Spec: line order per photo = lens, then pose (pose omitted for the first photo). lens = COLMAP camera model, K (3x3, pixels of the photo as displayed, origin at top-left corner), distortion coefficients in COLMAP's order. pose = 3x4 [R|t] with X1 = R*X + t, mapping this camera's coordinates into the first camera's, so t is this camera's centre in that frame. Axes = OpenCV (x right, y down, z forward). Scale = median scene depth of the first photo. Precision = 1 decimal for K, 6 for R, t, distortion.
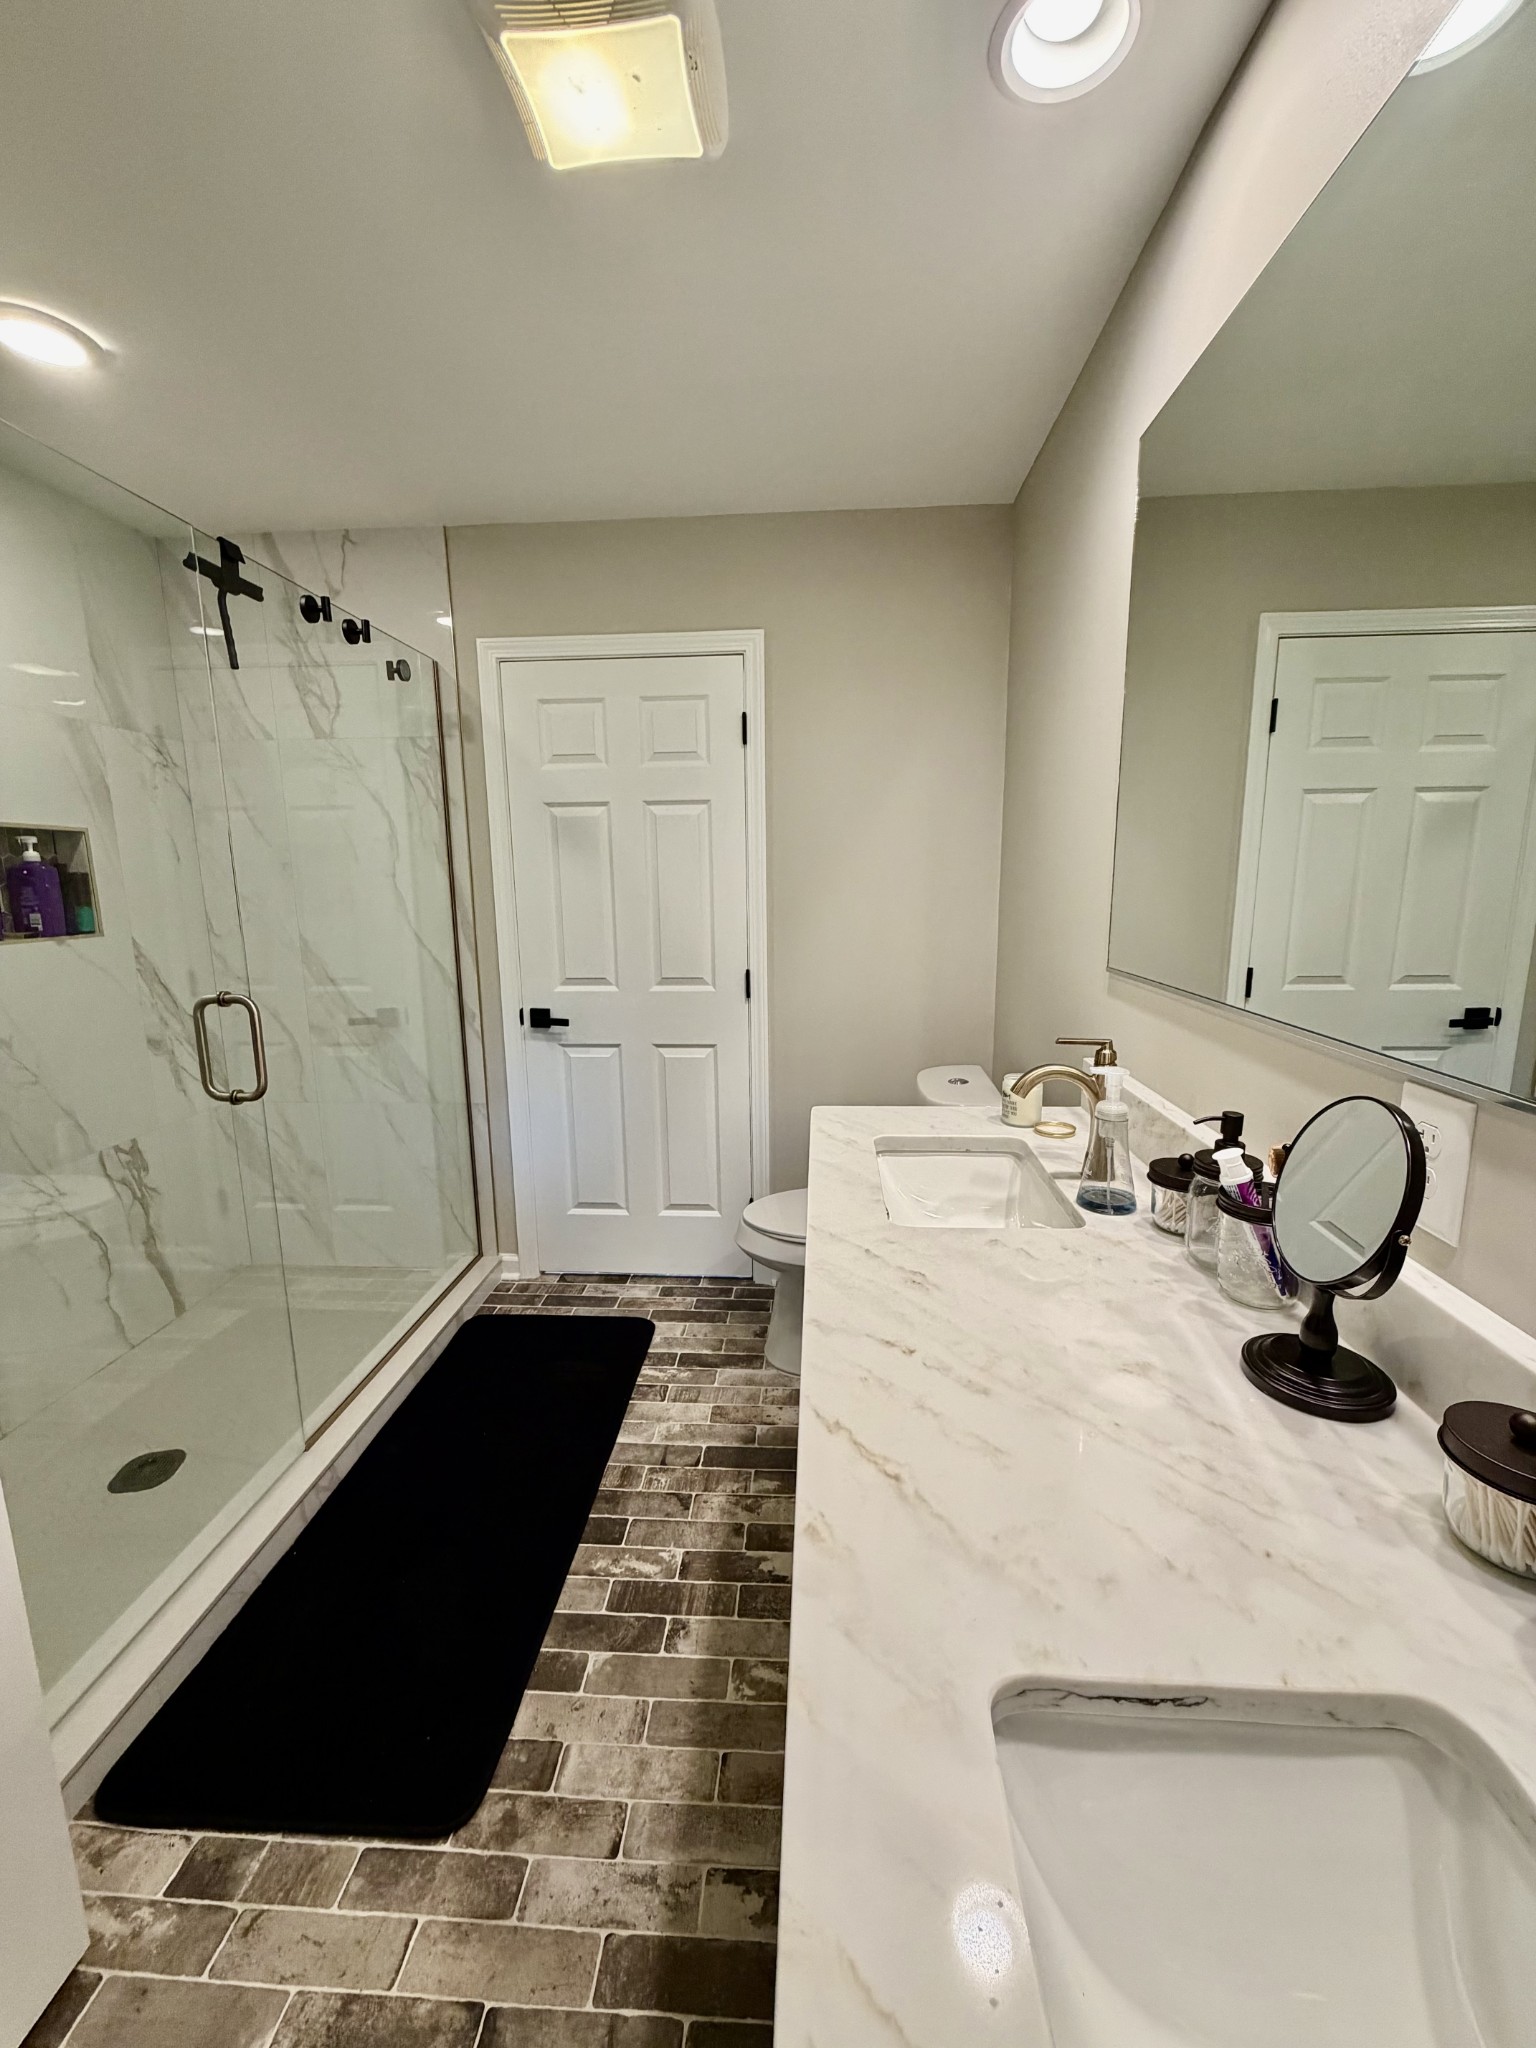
lens RADIAL K [[814.2, 0, 770.7], [0, 814.2, 1021.3], [0, 0, 1]] dist [0.001045, -0.000269]
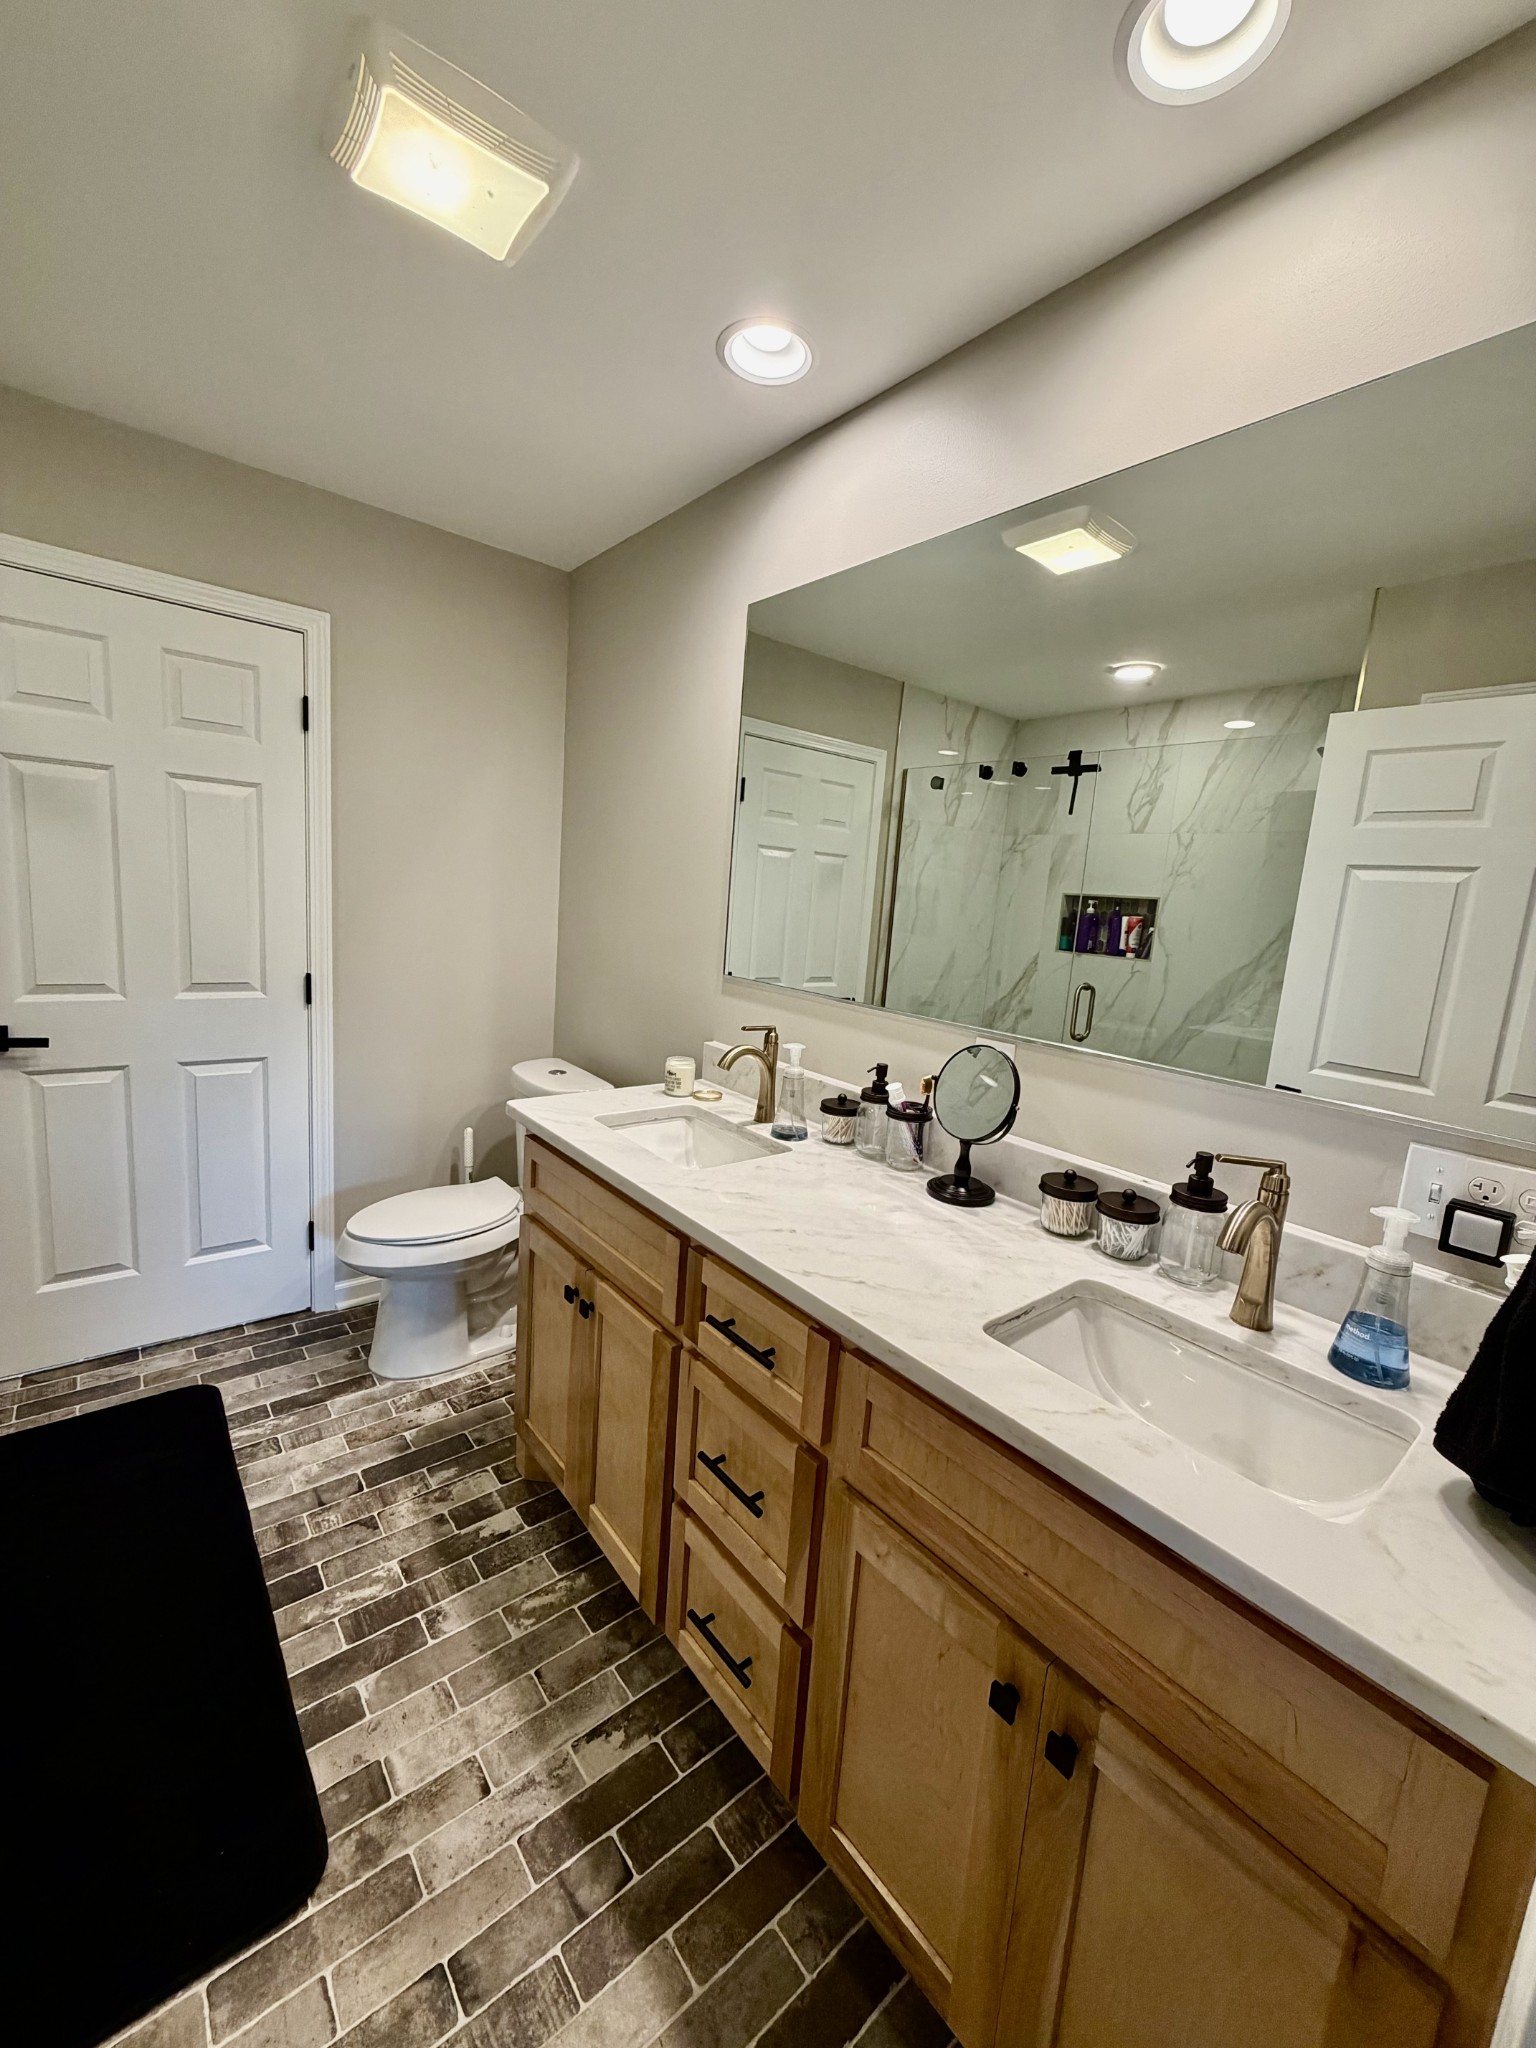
lens RADIAL K [[814.2, 0, 768.9], [0, 814.2, 1021.3], [0, 0, 1]] dist [0.001045, -0.000269]
pose [[0.728320, -0.041496, 0.683980, -0.499331], [0.038620, 0.999064, 0.019488, -0.012452], [-0.684148, 0.012222, 0.729240, -0.053652]]
